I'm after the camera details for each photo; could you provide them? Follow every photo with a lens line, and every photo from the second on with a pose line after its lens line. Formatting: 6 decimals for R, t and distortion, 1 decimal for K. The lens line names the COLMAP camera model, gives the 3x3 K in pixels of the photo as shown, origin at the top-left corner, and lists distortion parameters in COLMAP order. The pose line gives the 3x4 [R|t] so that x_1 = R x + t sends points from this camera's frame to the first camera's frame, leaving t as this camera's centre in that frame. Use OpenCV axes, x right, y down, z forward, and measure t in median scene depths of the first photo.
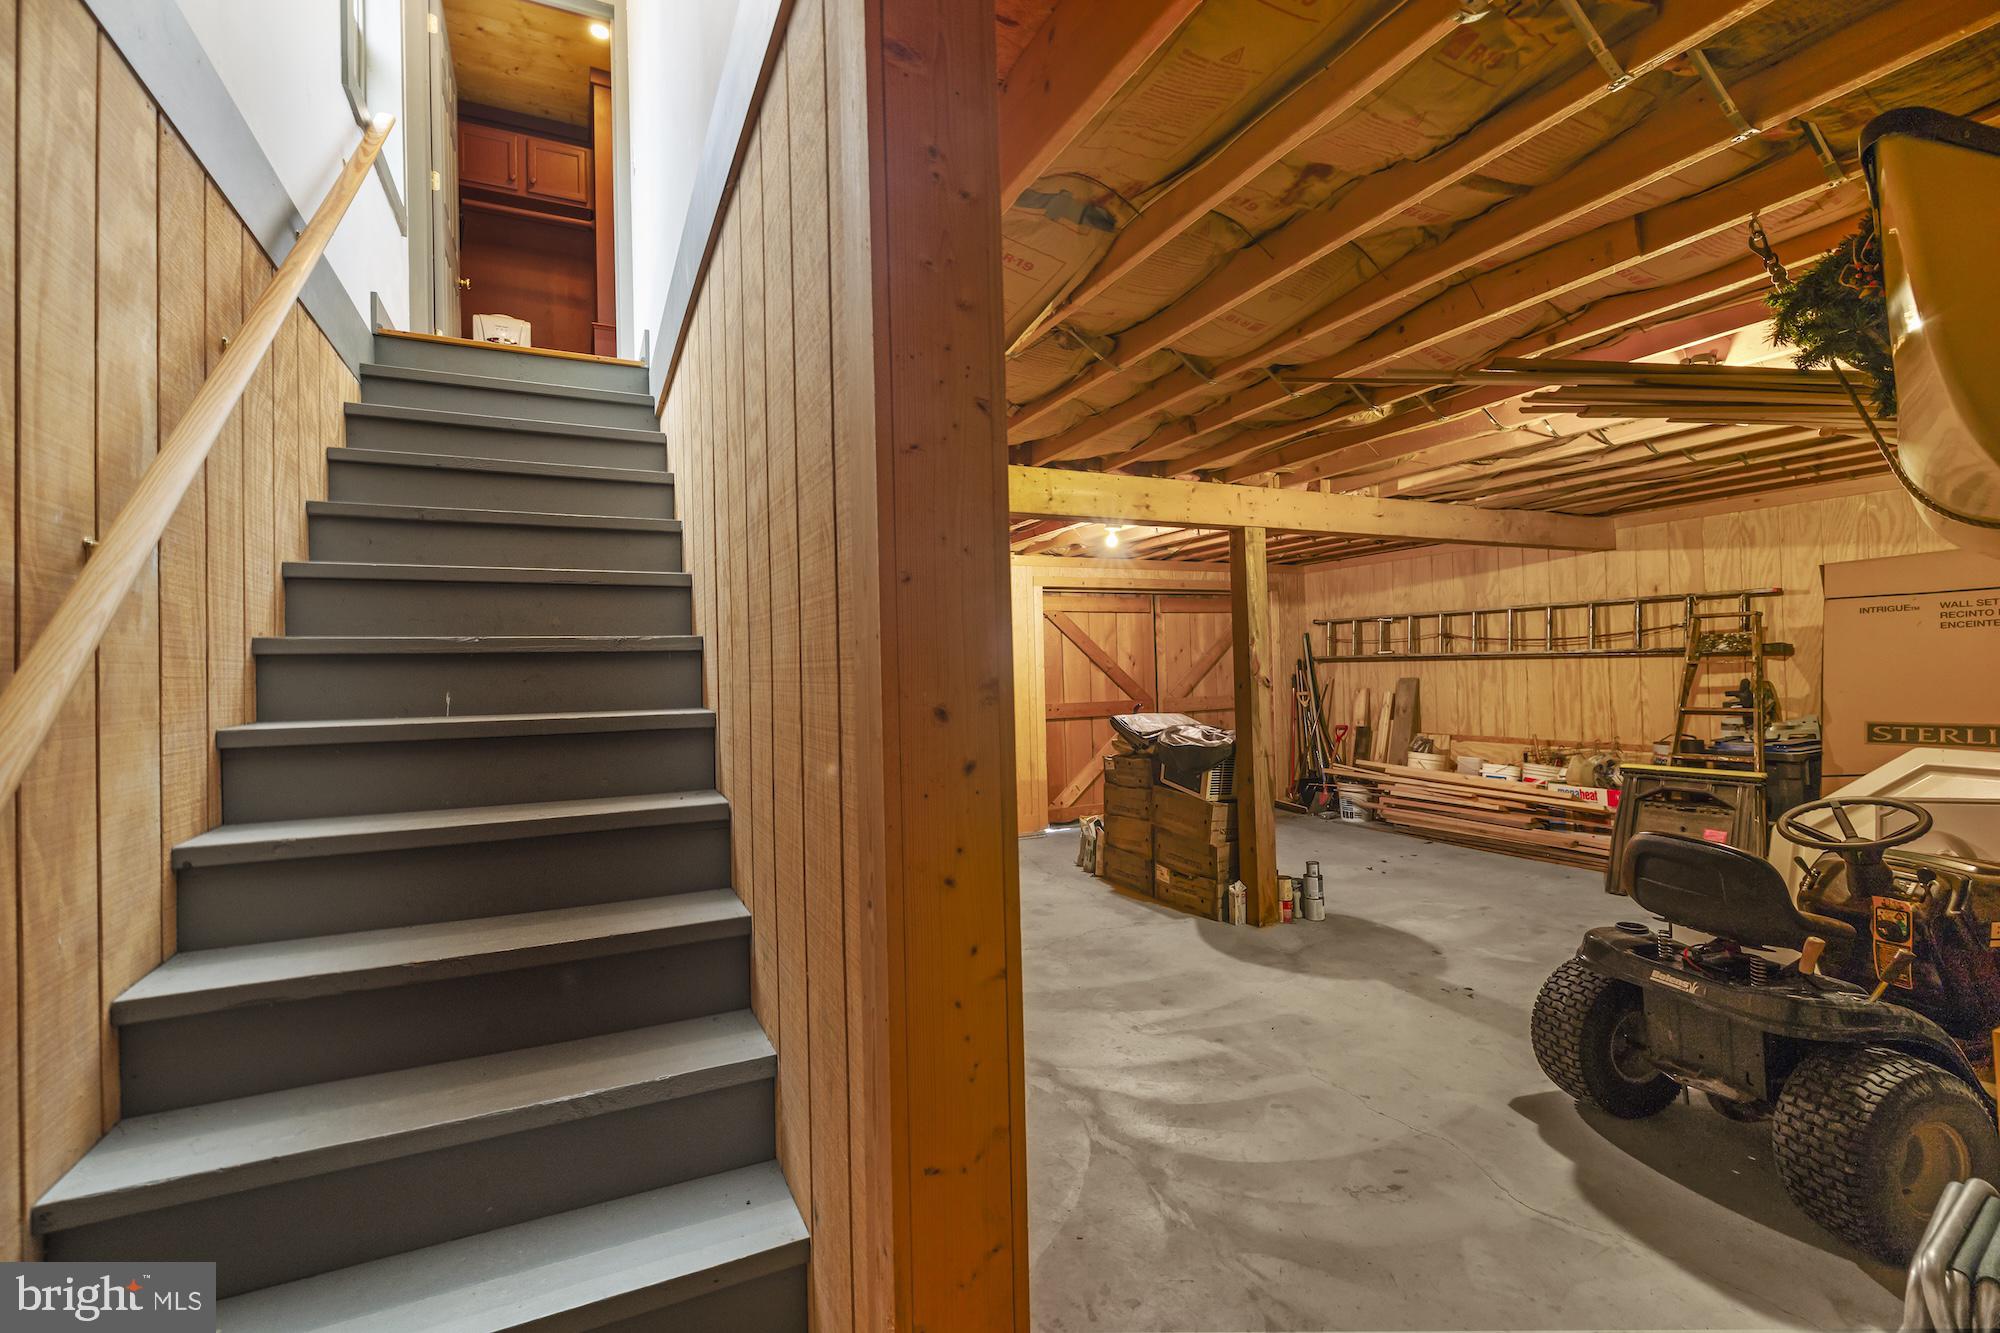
lens RADIAL K [[848.5, 0, 1013.2], [0, 848.5, 661.8], [0, 0, 1]] dist [0.000915, 0.000230]
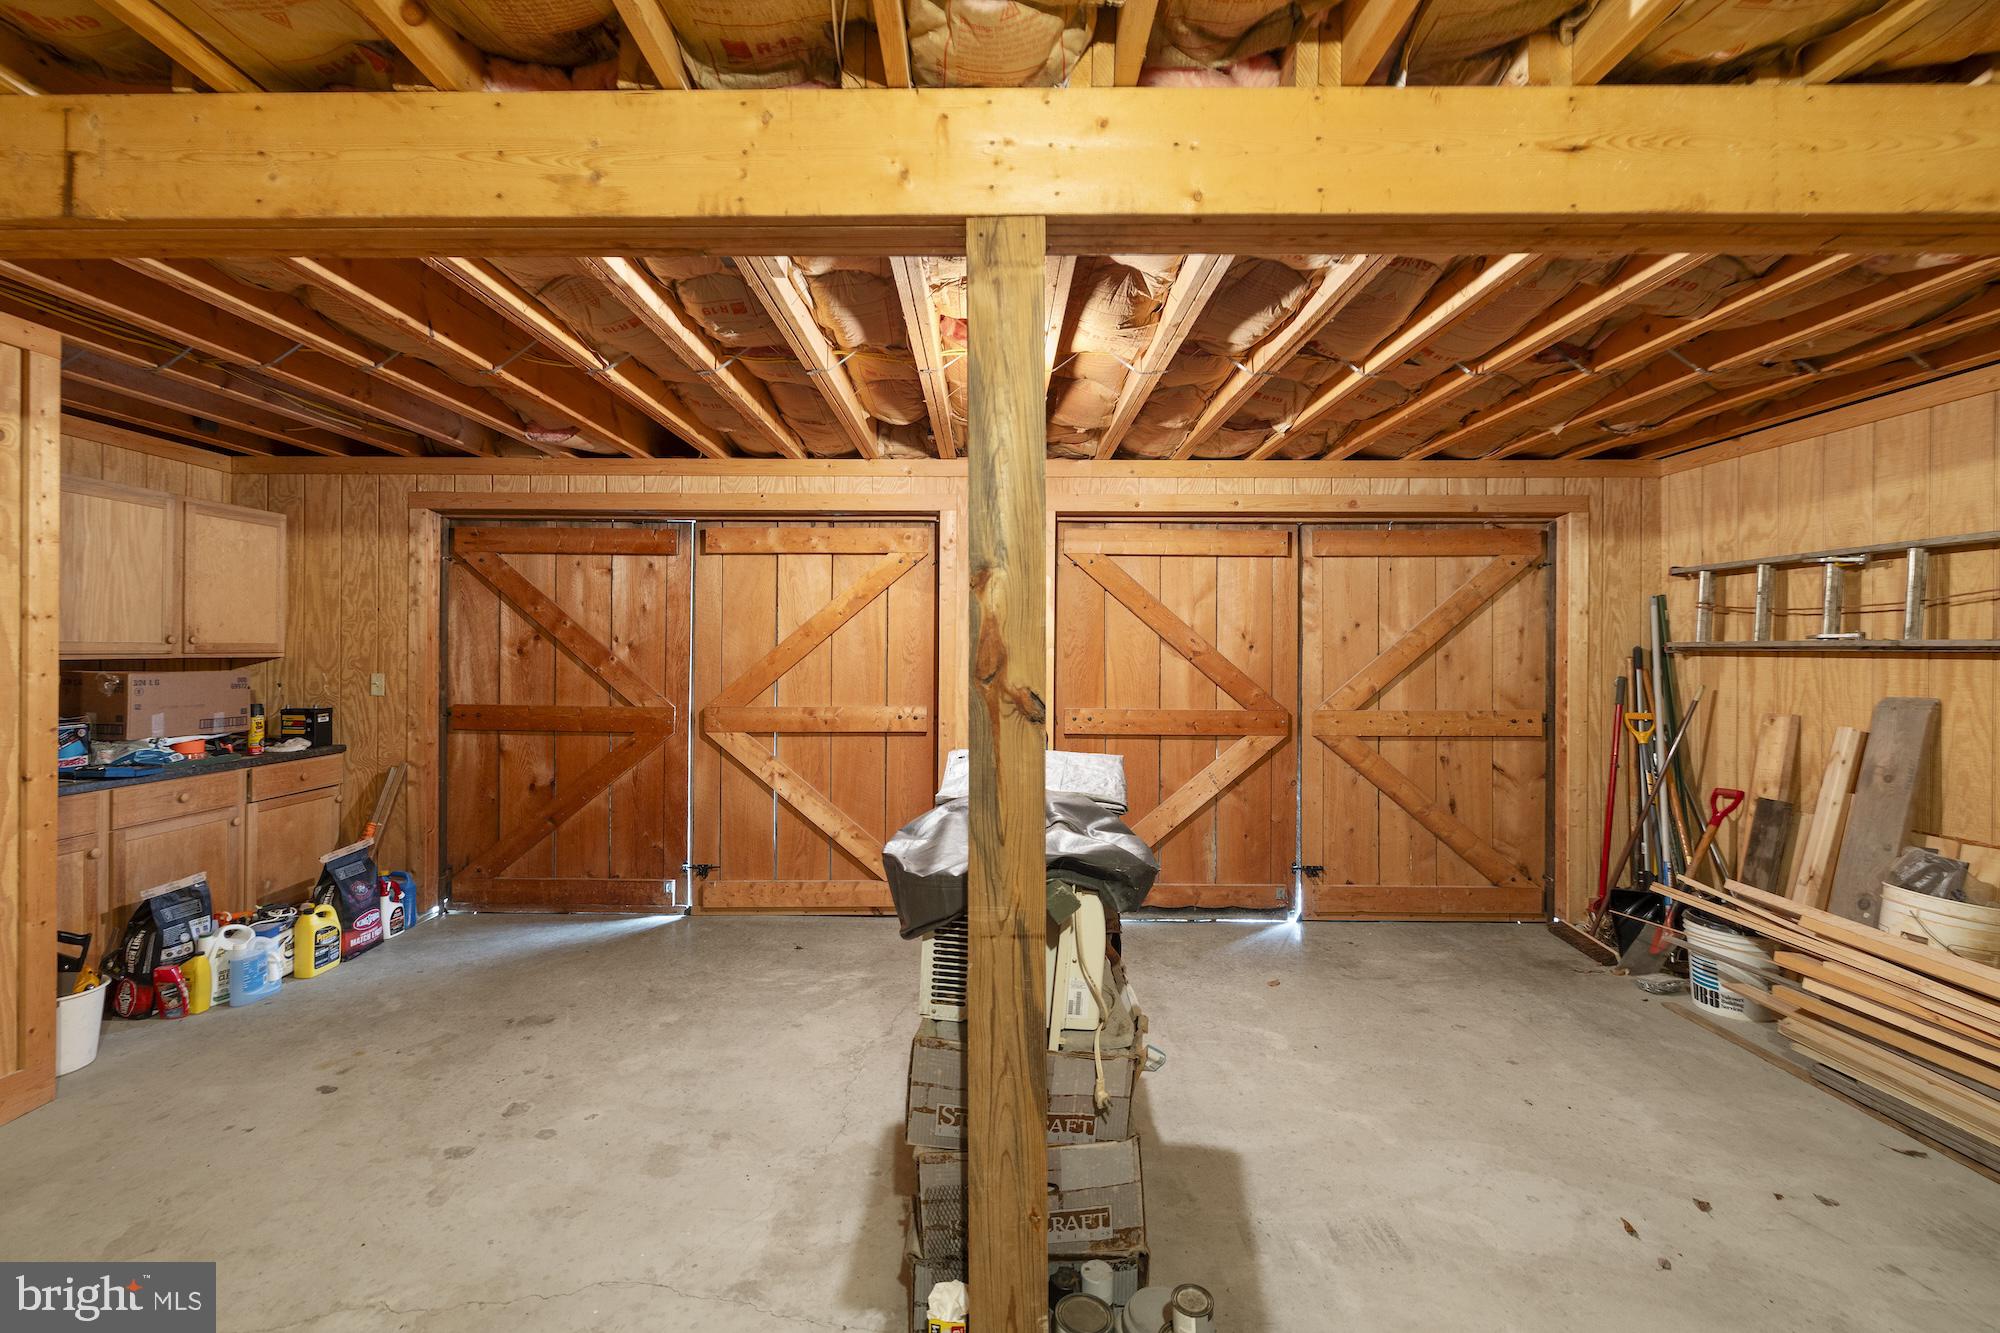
lens RADIAL K [[848.5, 0, 982.8], [0, 848.5, 651.7], [0, 0, 1]] dist [0.000915, 0.000230]
pose [[0.886252, 0.030230, -0.462215, 0.245251], [-0.023883, 0.999523, 0.019577, -0.001035], [0.462586, -0.006311, 0.886552, 0.406323]]
